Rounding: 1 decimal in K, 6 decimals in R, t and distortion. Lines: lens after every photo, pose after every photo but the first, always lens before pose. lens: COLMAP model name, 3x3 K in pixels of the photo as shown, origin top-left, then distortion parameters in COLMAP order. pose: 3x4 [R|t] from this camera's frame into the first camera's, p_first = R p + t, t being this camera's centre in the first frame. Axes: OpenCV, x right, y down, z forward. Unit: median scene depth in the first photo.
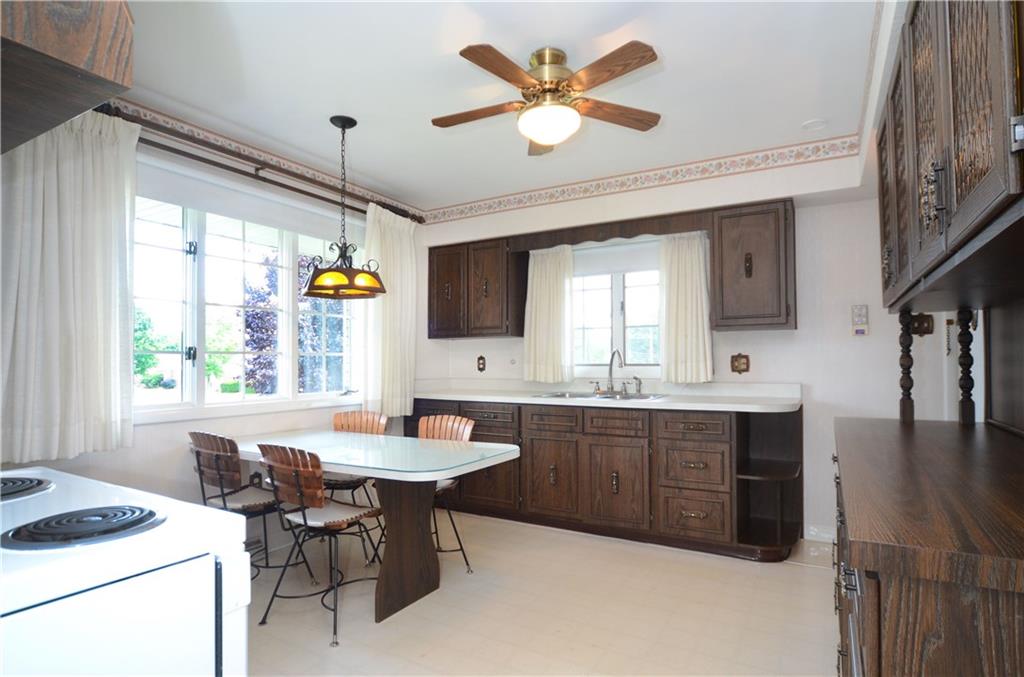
lens RADIAL K [[546.4, 0, 519.3], [0, 546.4, 346.7], [0, 0, 1]] dist [-0.006552, -0.000107]
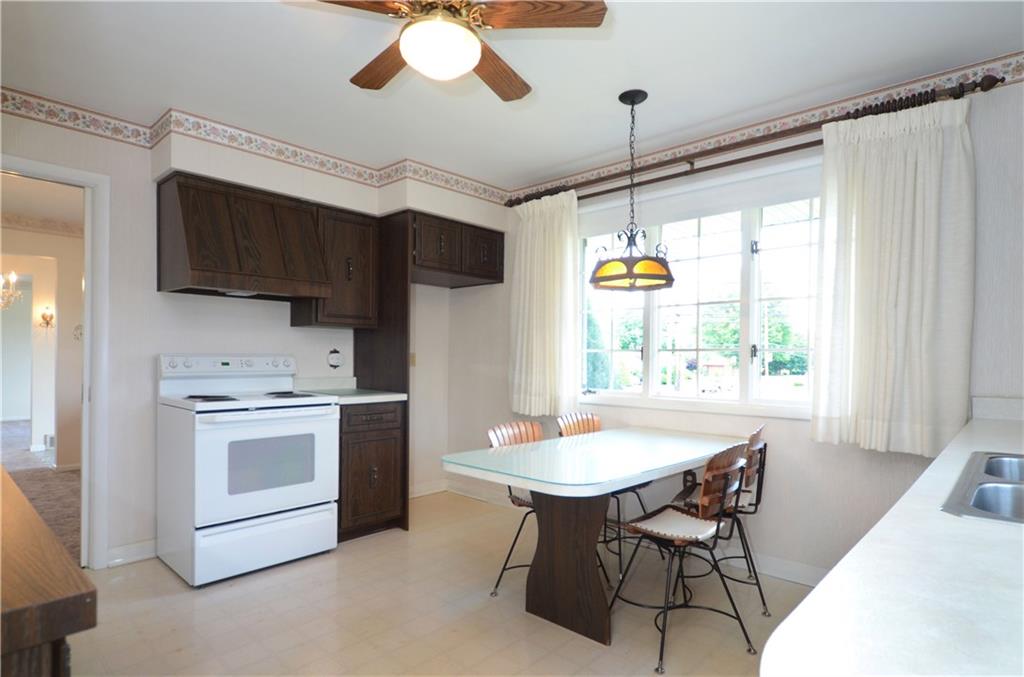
lens RADIAL K [[546.4, 0, 515.5], [0, 546.4, 342.4], [0, 0, 1]] dist [-0.006552, -0.000107]
pose [[-0.230141, -0.035551, -0.972508, 0.548860], [0.012217, 0.999148, -0.039416, 0.032458], [0.973081, -0.020952, -0.229511, 0.925239]]
